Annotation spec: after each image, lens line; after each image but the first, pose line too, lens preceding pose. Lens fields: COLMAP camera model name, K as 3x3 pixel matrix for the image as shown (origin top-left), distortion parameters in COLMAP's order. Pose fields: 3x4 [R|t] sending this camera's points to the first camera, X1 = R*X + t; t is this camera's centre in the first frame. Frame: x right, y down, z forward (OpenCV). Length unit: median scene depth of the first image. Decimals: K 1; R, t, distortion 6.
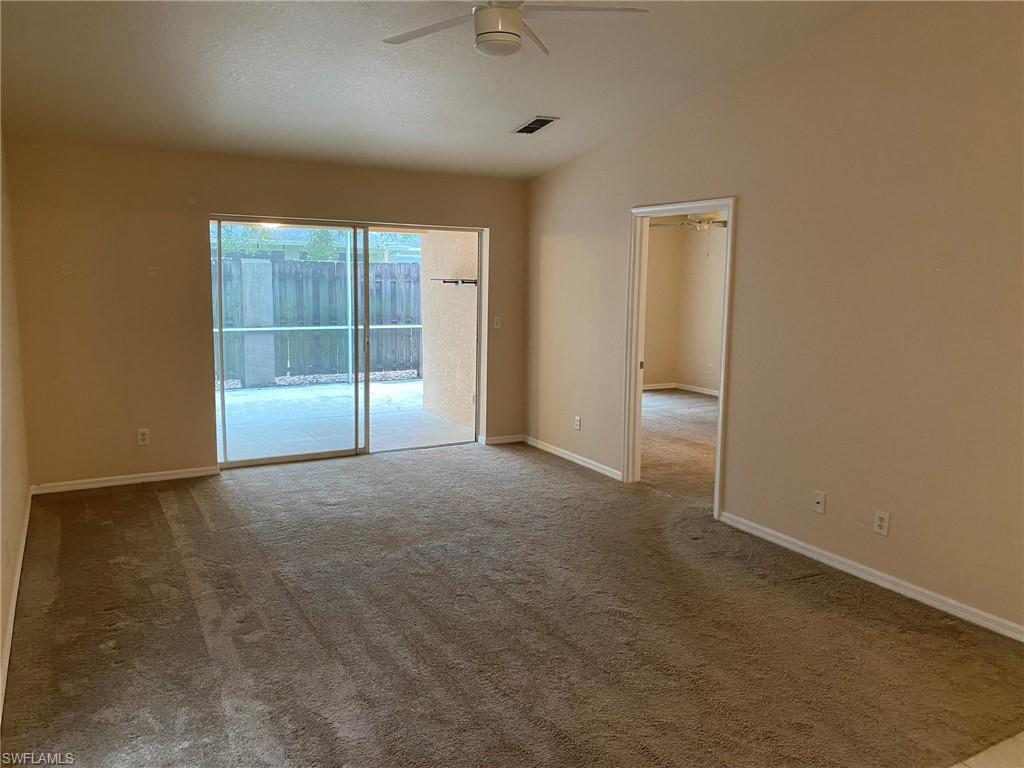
lens RADIAL K [[780.5, 0, 512.6], [0, 780.5, 381.9], [0, 0, 1]] dist [0.055040, -0.090650]
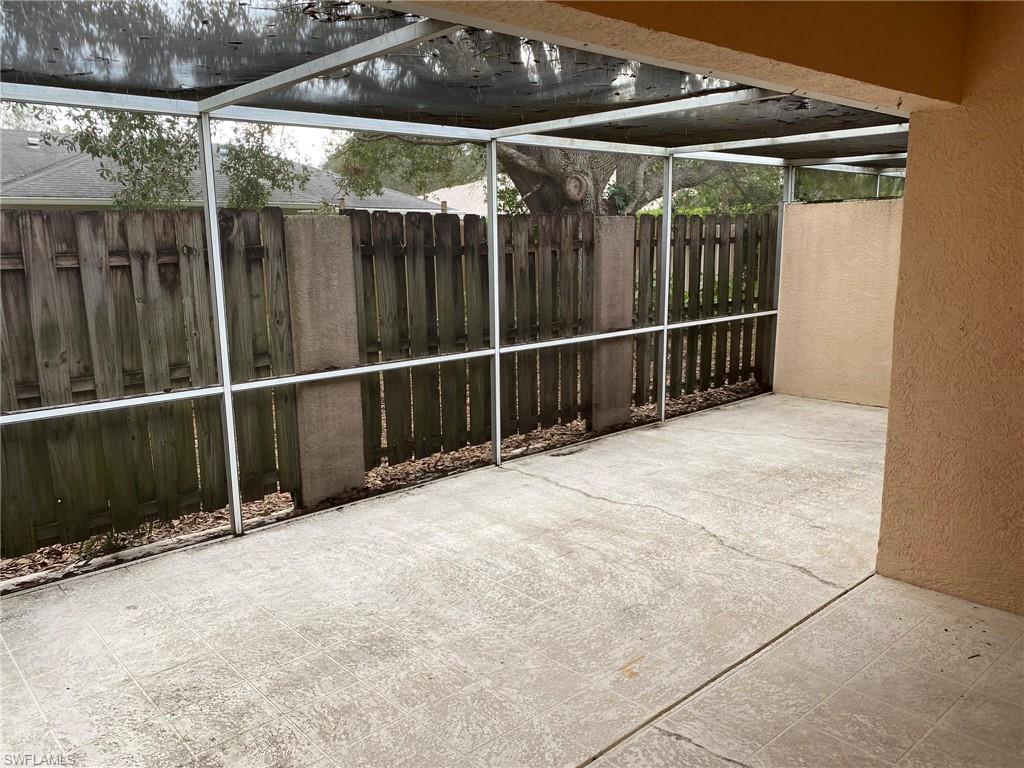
lens RADIAL K [[780.5, 0, 512.6], [0, 780.5, 381.9], [0, 0, 1]] dist [0.055040, -0.090650]
pose [[0.976757, -0.070521, 0.202415, -0.526535], [0.062824, 0.997045, 0.044211, -0.126136], [-0.204934, -0.030467, 0.978301, 0.936383]]
